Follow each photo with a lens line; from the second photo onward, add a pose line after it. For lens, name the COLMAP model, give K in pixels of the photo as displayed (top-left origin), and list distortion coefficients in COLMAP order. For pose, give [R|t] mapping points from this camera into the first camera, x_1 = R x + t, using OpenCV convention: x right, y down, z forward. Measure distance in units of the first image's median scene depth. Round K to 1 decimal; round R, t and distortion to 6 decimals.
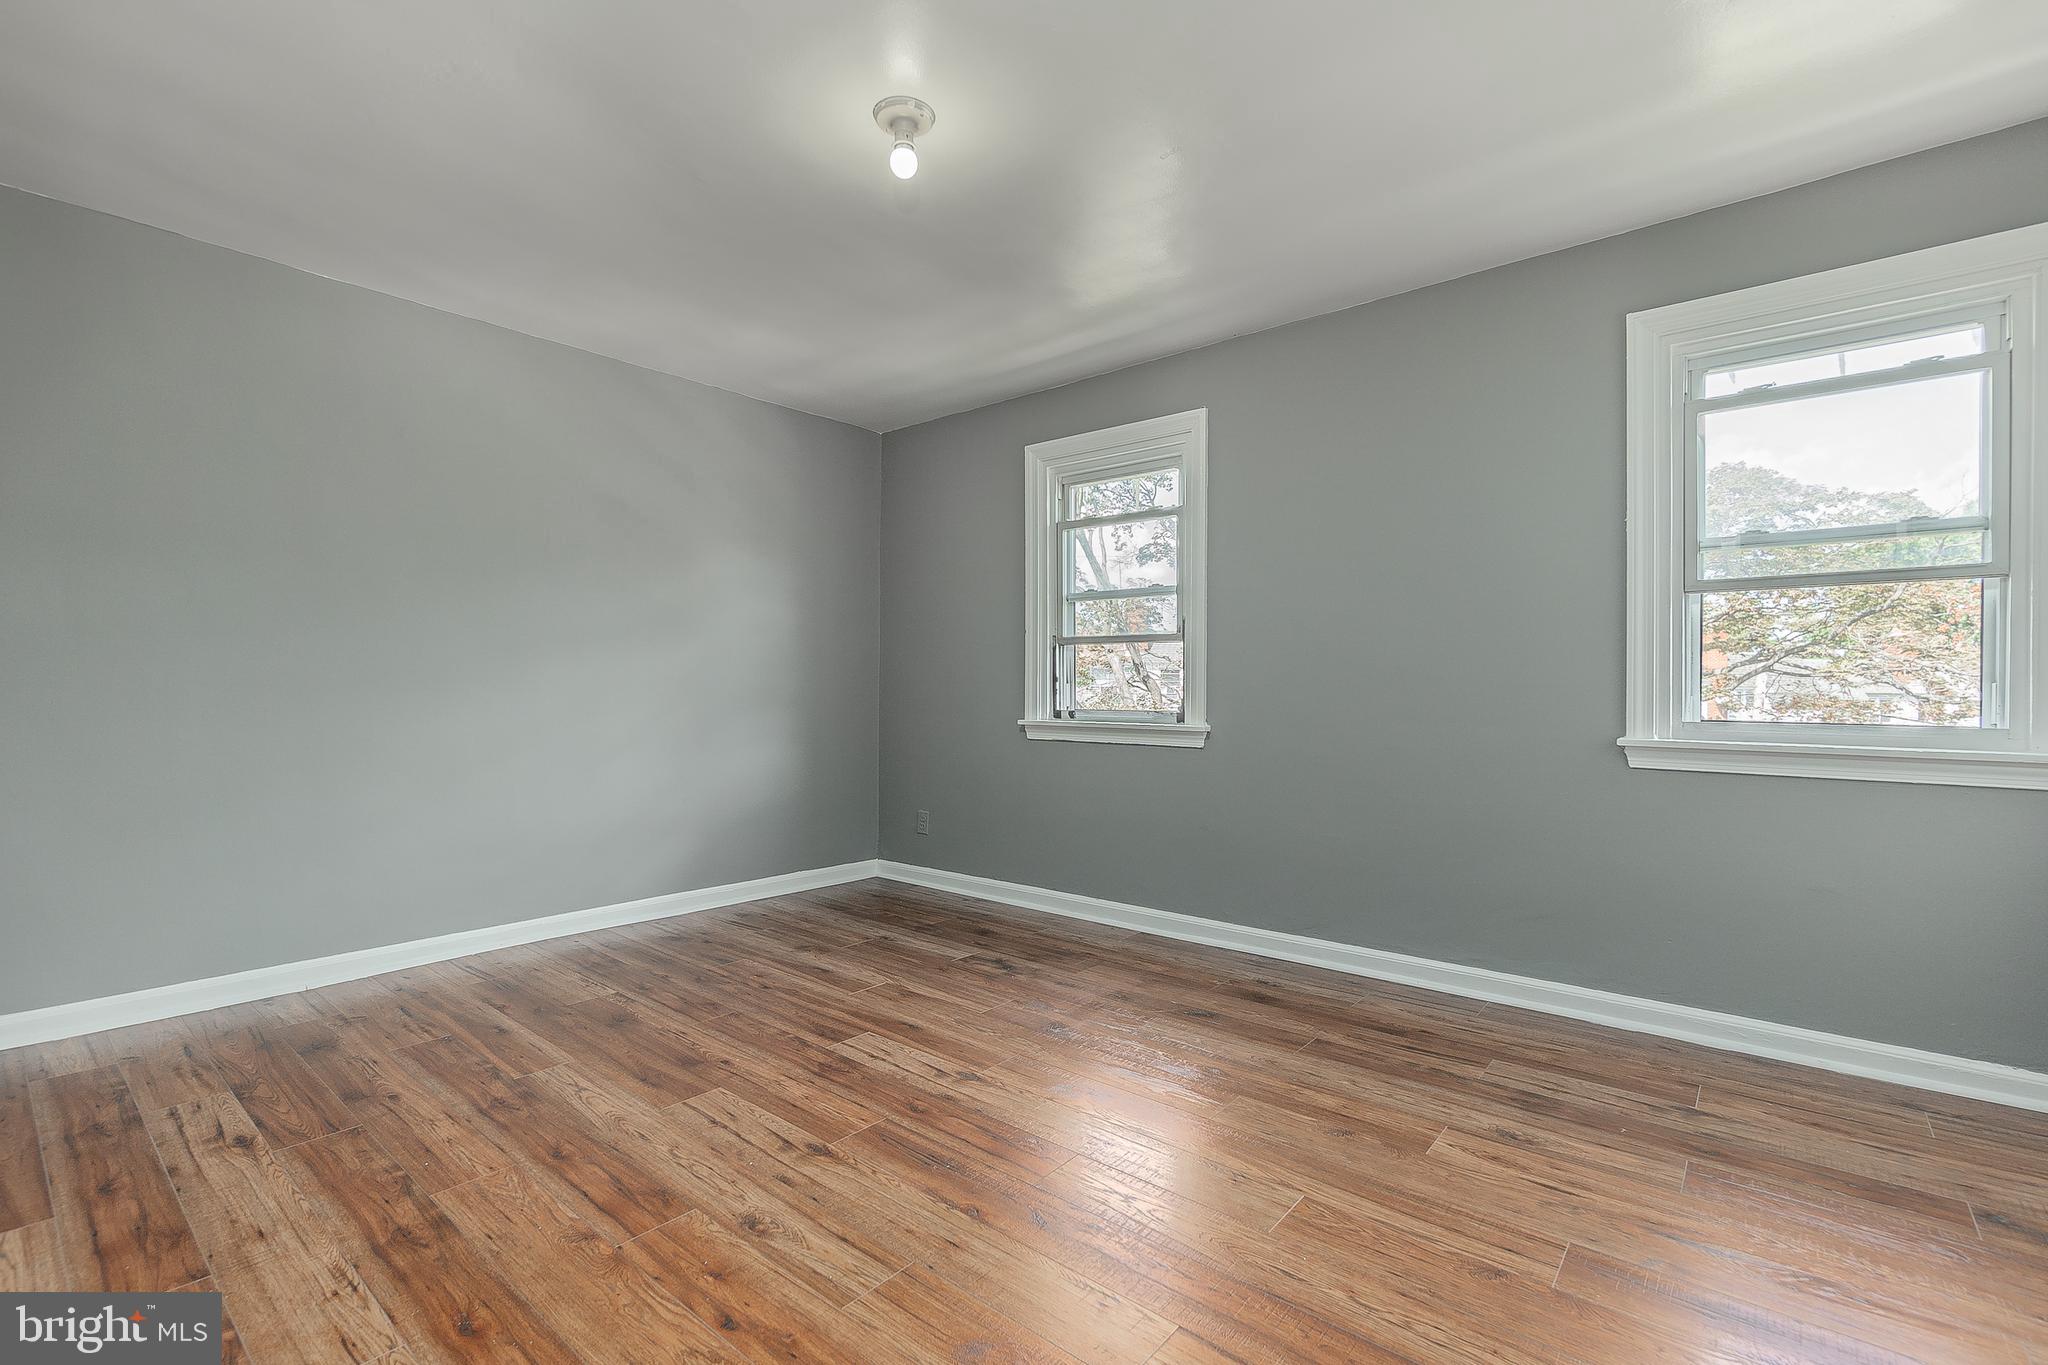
lens RADIAL K [[899.4, 0, 1025.4], [0, 899.4, 687.3], [0, 0, 1]] dist [-0.001330, 0.000064]
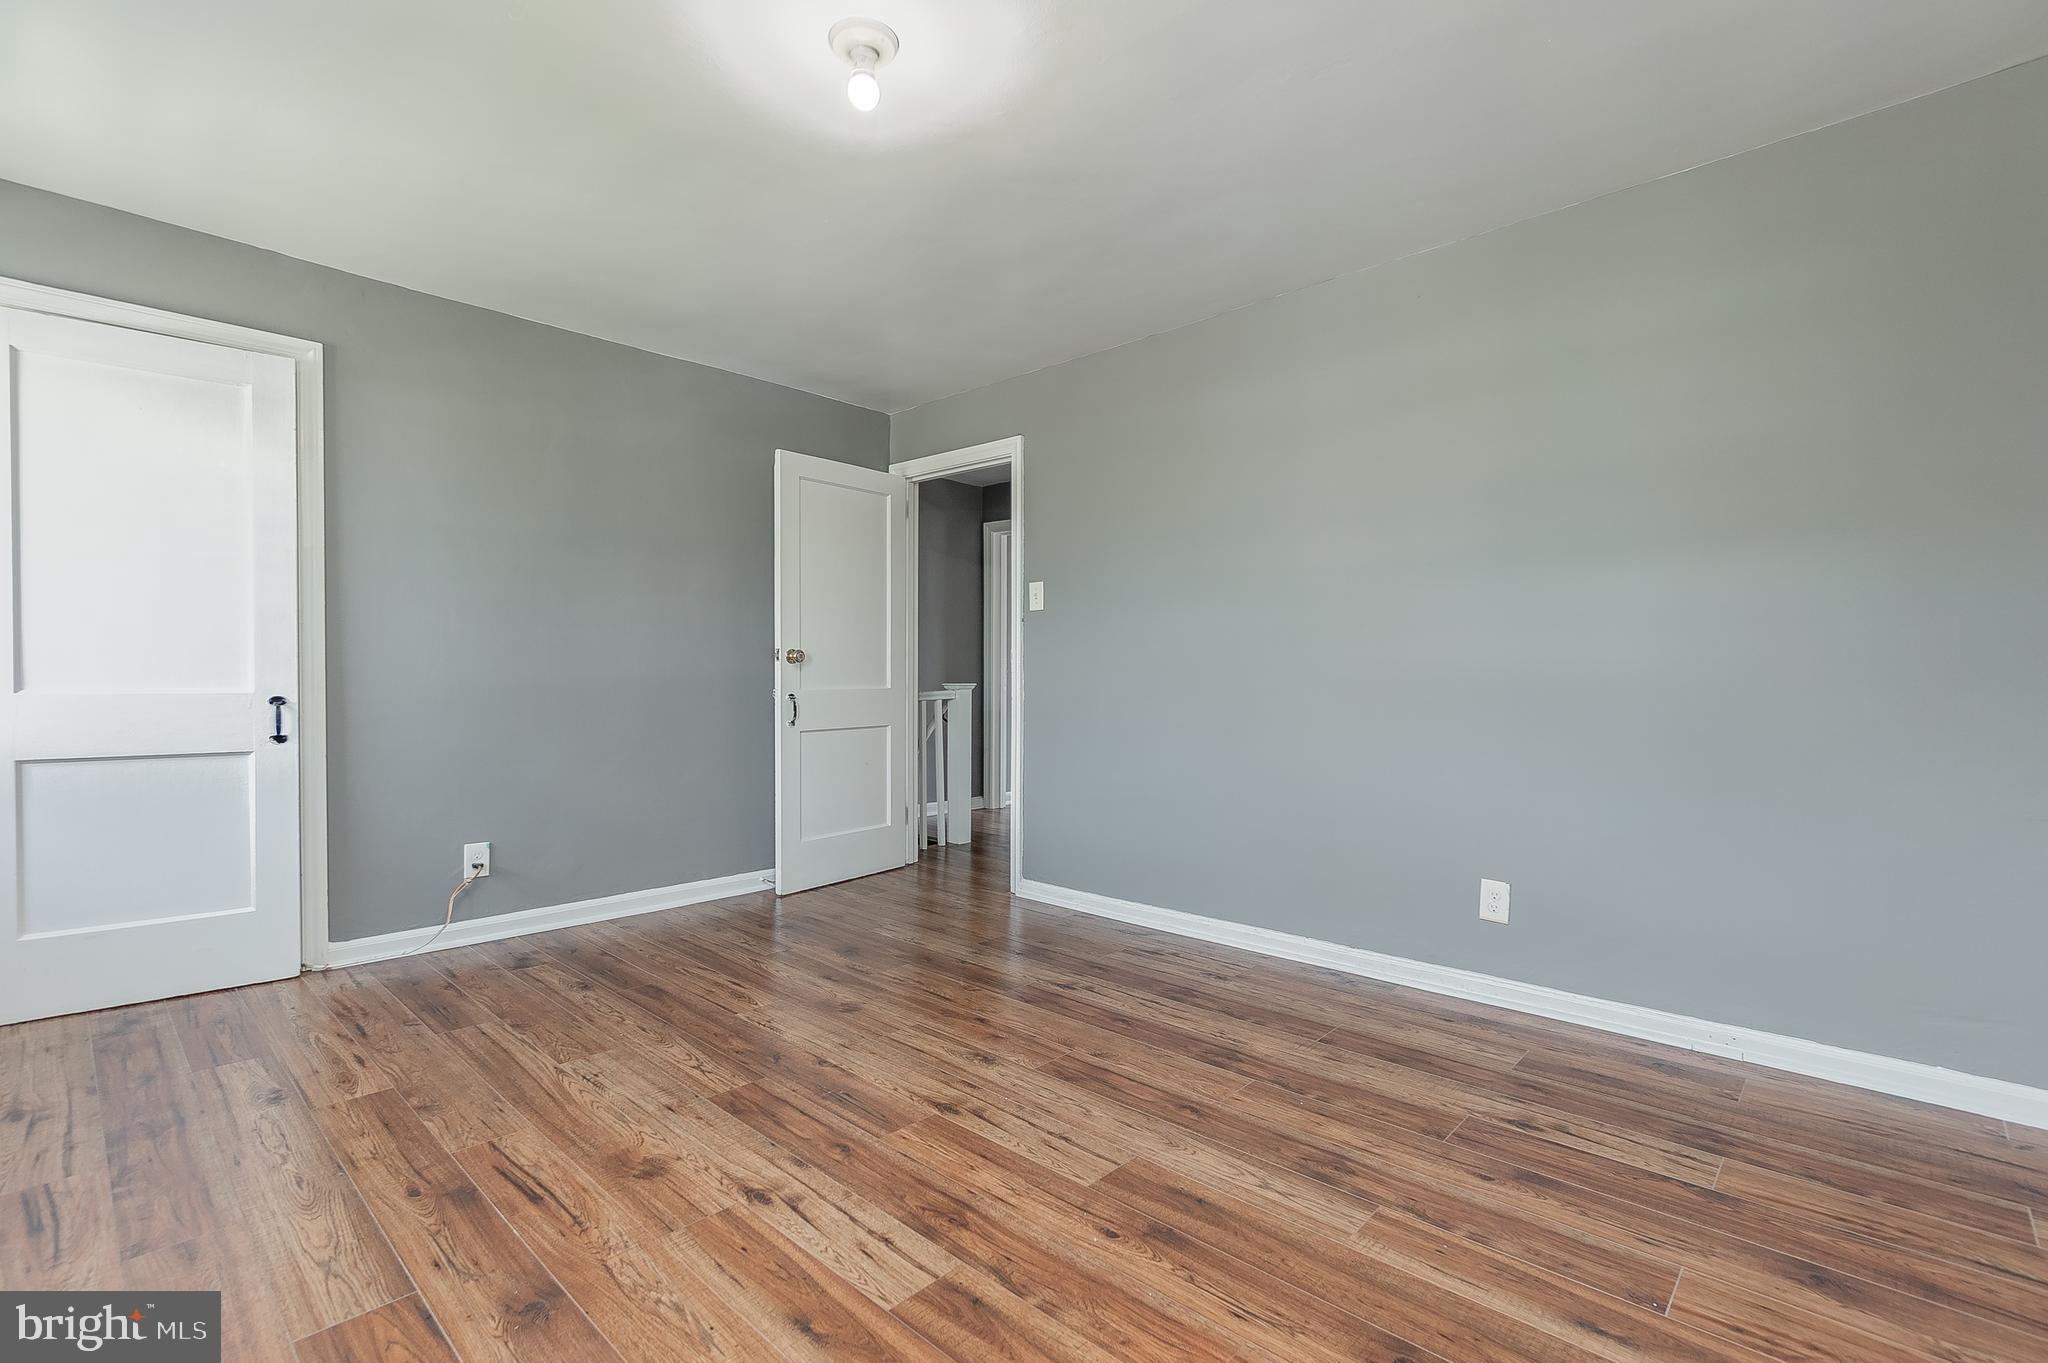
lens RADIAL K [[899.4, 0, 1025.4], [0, 899.4, 686.3], [0, 0, 1]] dist [-0.001330, 0.000064]
pose [[-0.998488, -0.007587, 0.054451, -0.349319], [-0.006975, 0.999910, 0.011428, 0.012745], [-0.054533, 0.011031, -0.998451, 1.896372]]
